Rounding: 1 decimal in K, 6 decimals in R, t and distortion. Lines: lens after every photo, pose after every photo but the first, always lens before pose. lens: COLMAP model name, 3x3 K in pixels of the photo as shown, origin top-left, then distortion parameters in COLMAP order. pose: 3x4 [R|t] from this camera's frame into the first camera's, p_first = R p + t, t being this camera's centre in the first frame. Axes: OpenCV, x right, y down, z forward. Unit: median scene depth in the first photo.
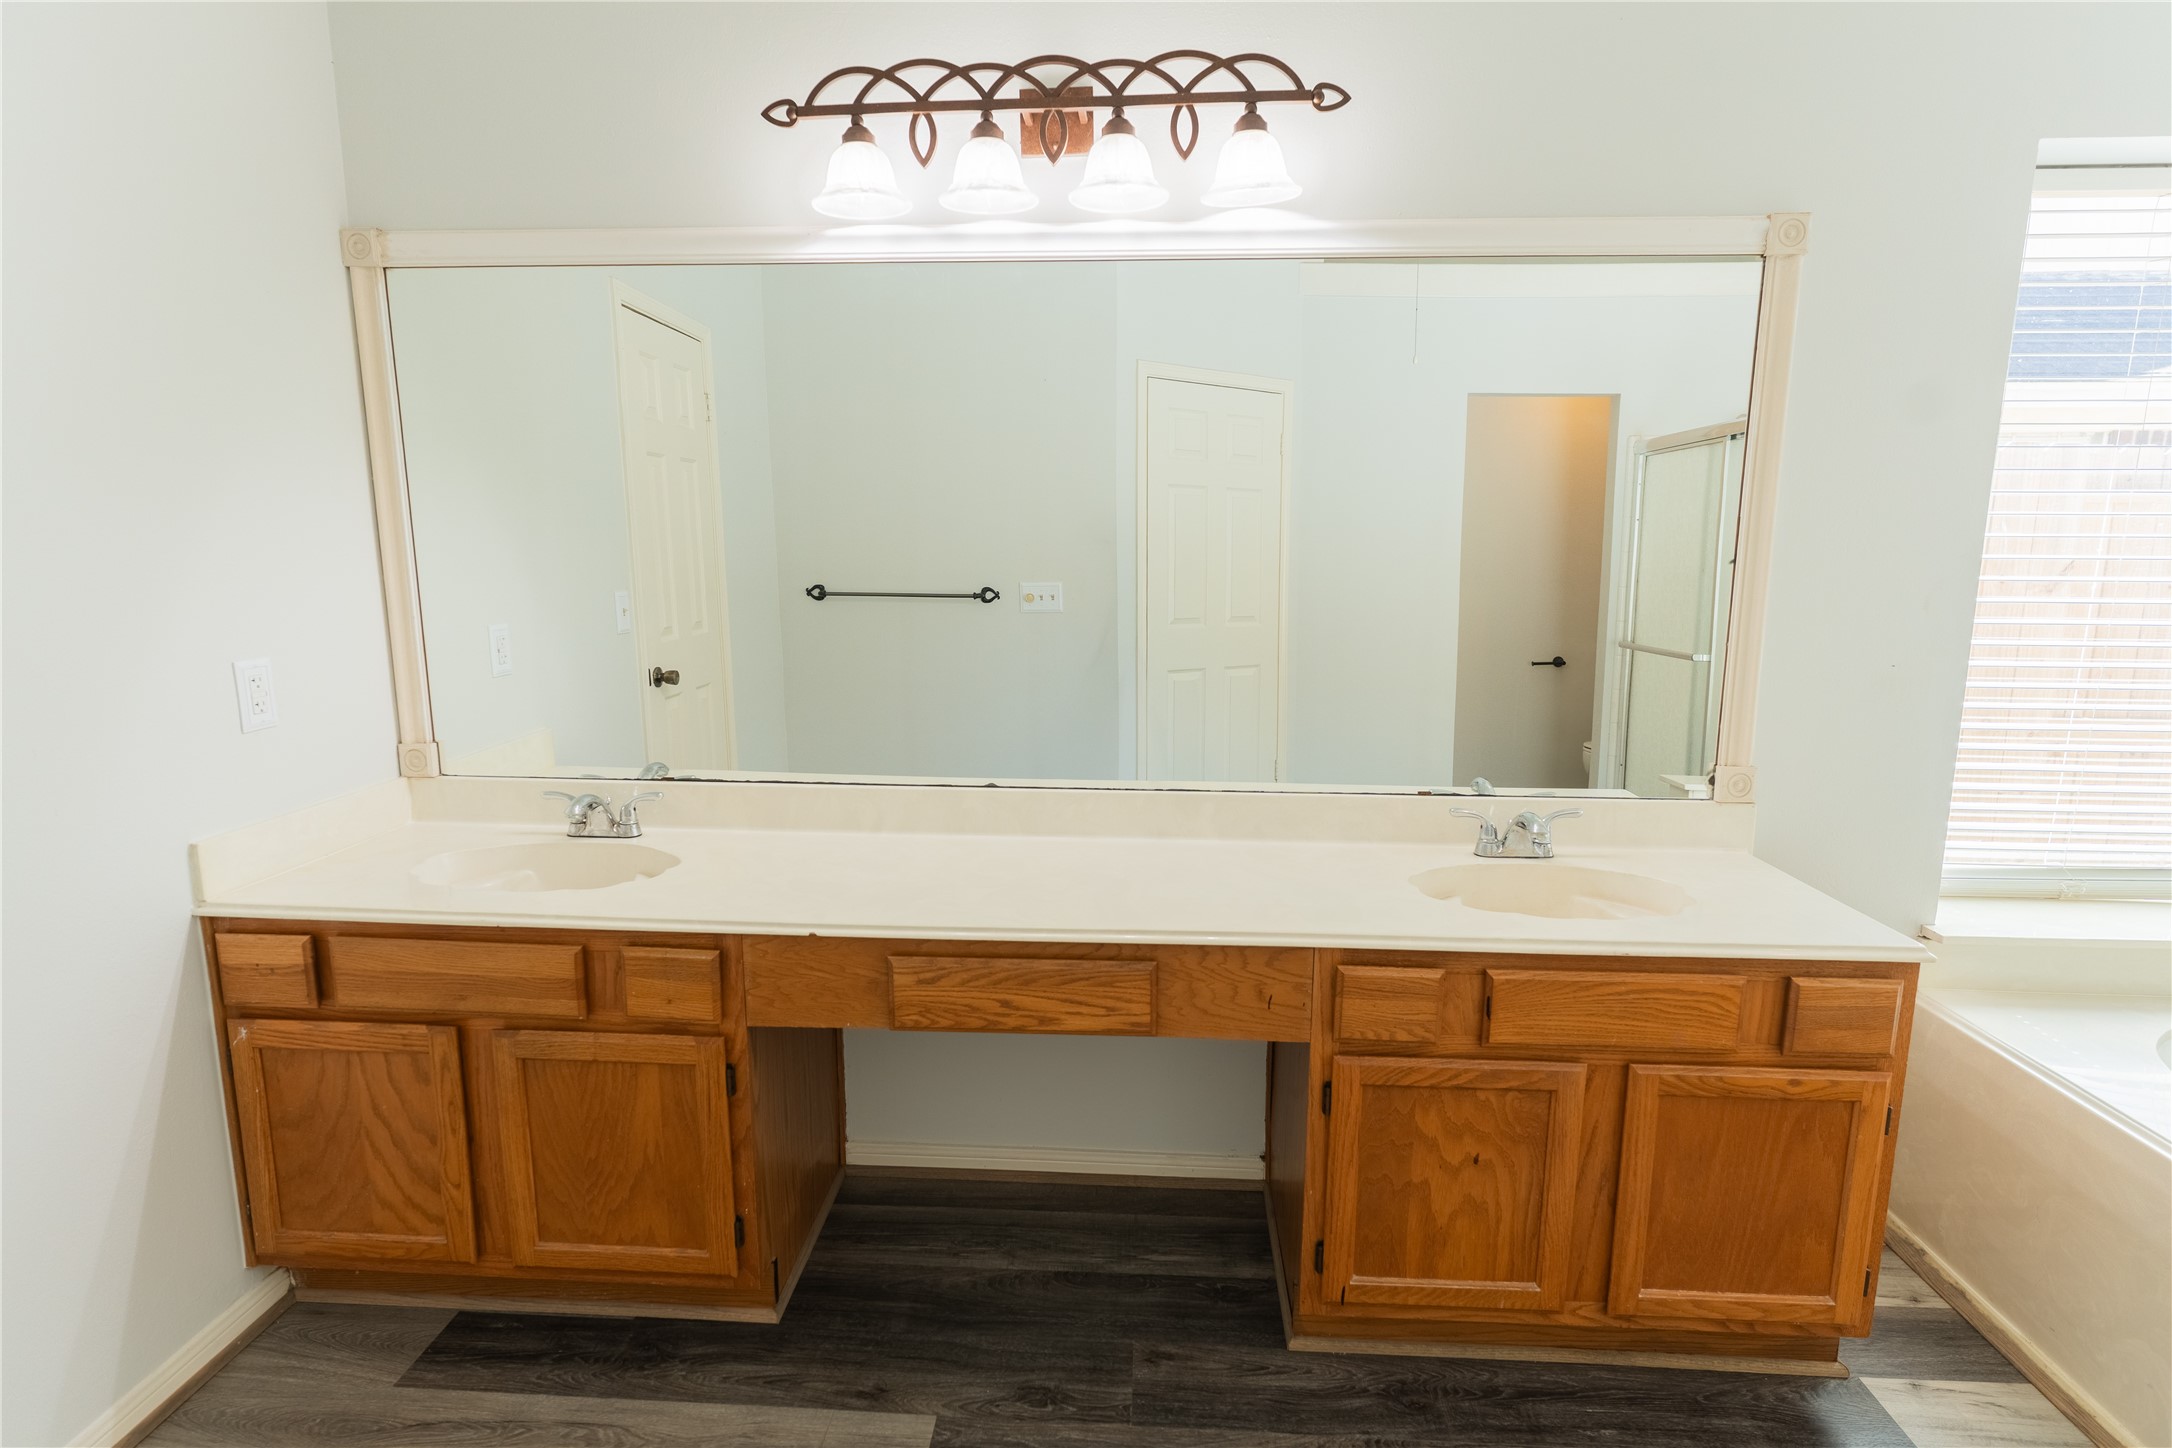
lens RADIAL K [[1122.2, 0, 1080.8], [0, 1122.2, 722.9], [0, 0, 1]] dist [0.023931, -0.001222]
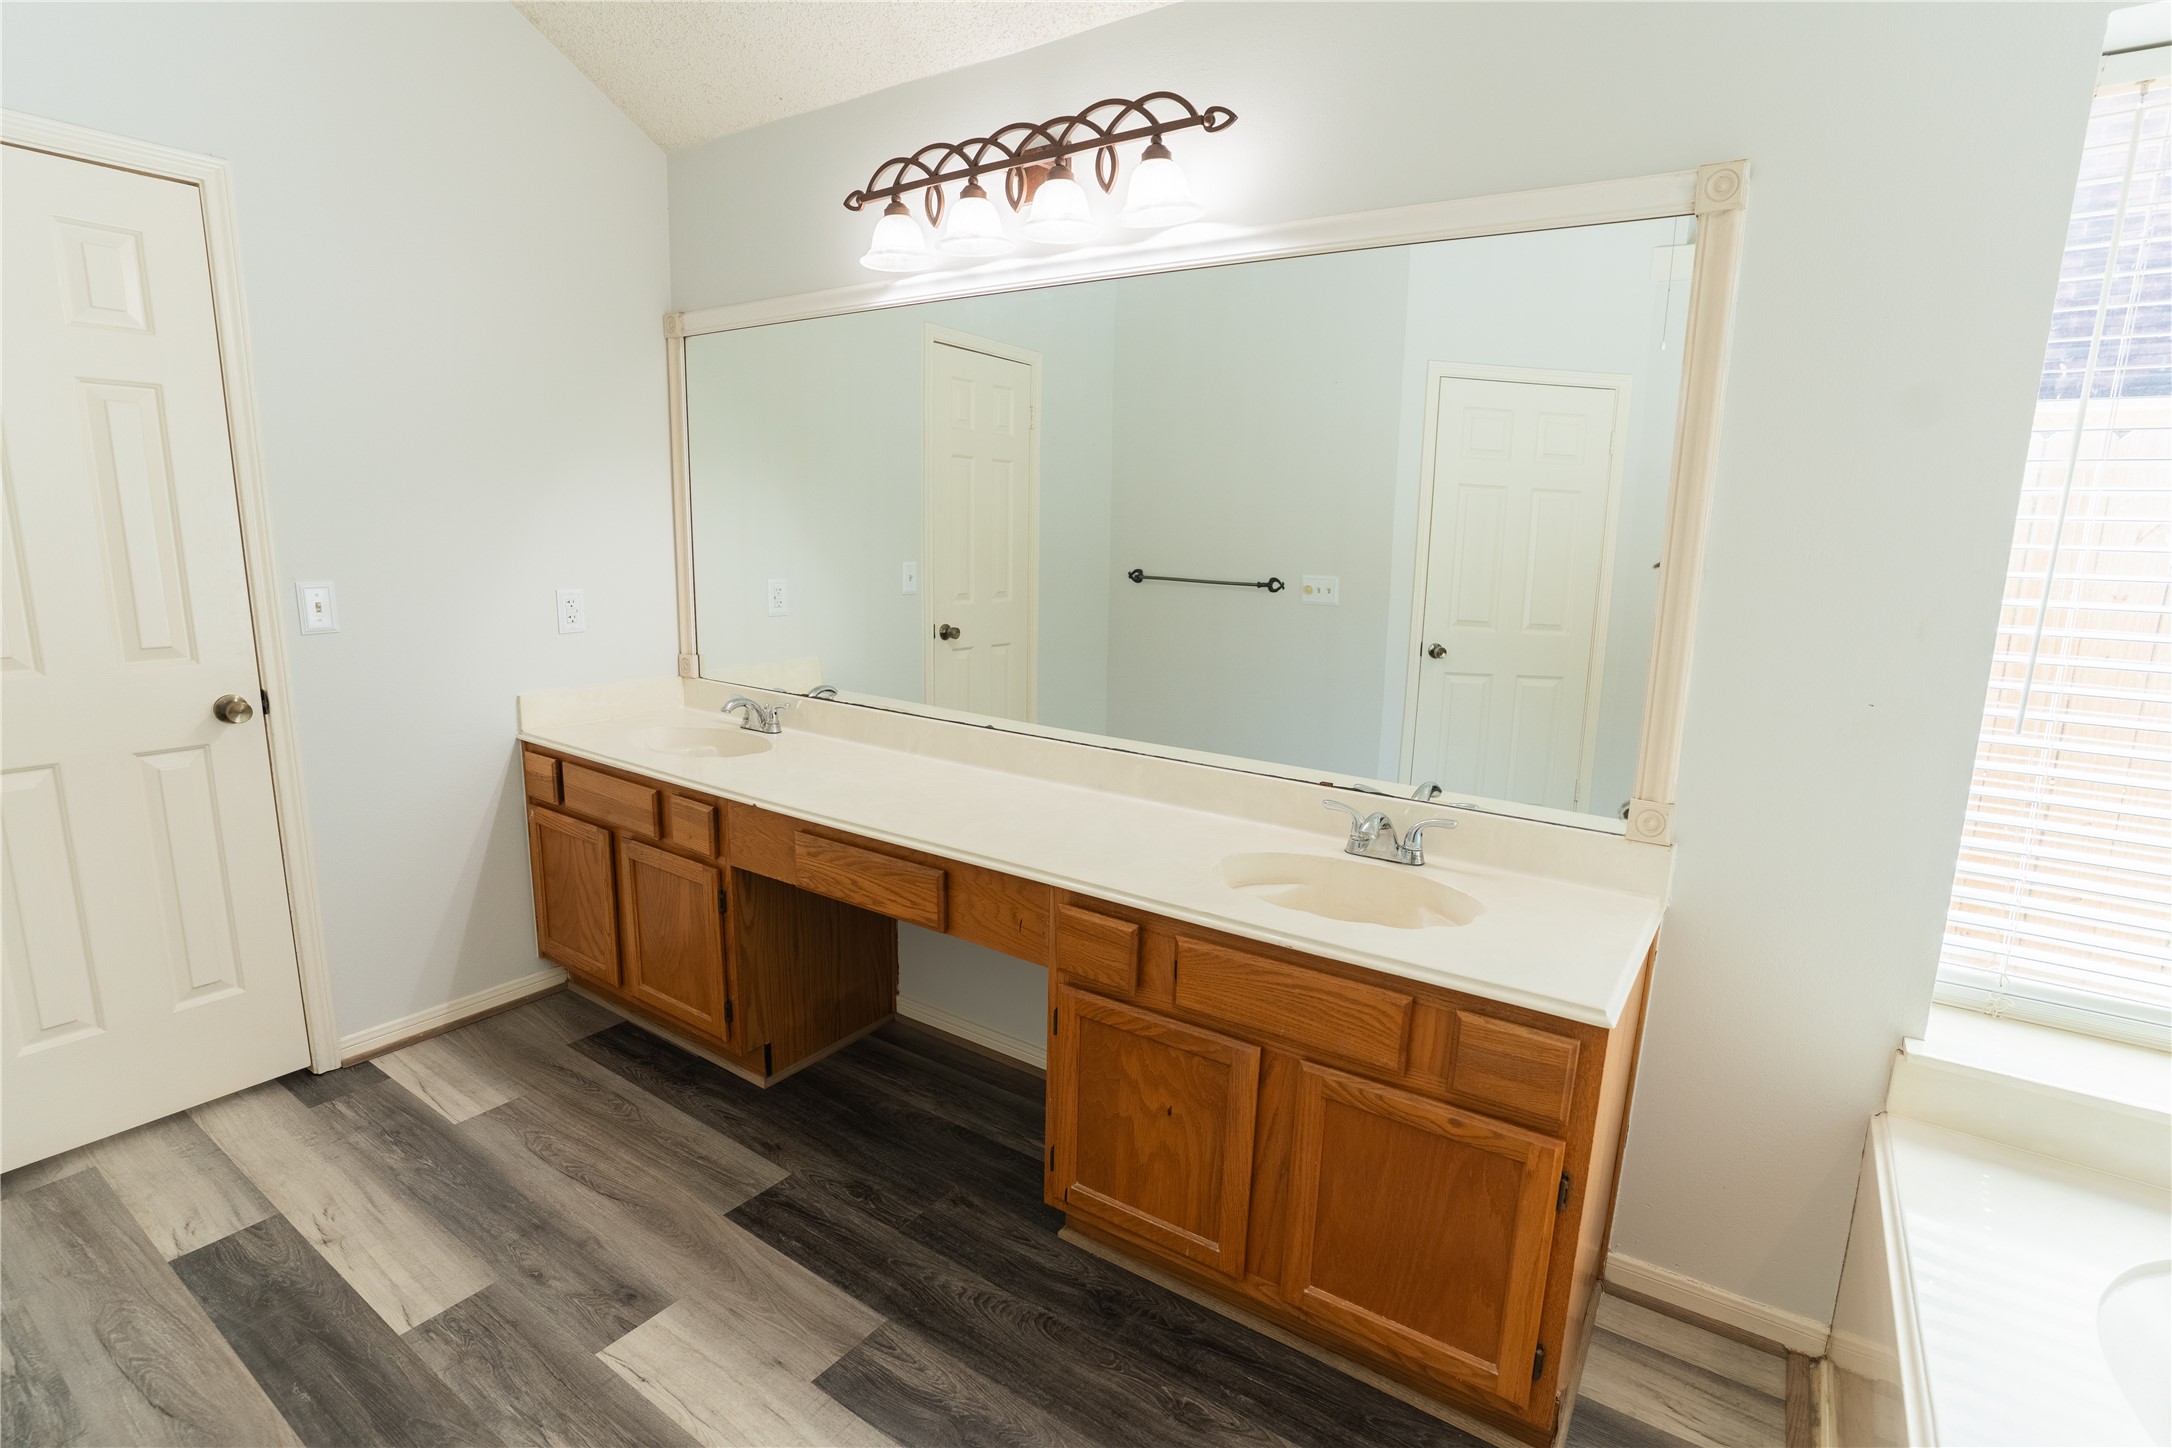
lens RADIAL K [[1044.4, 0, 1067.6], [0, 1044.4, 722.8], [0, 0, 1]] dist [-0.016989, 0.010989]
pose [[0.854632, 0.116910, -0.505902, 0.672130], [-0.110050, 0.992971, 0.043558, -0.009679], [0.507438, 0.018448, 0.861491, 0.086977]]
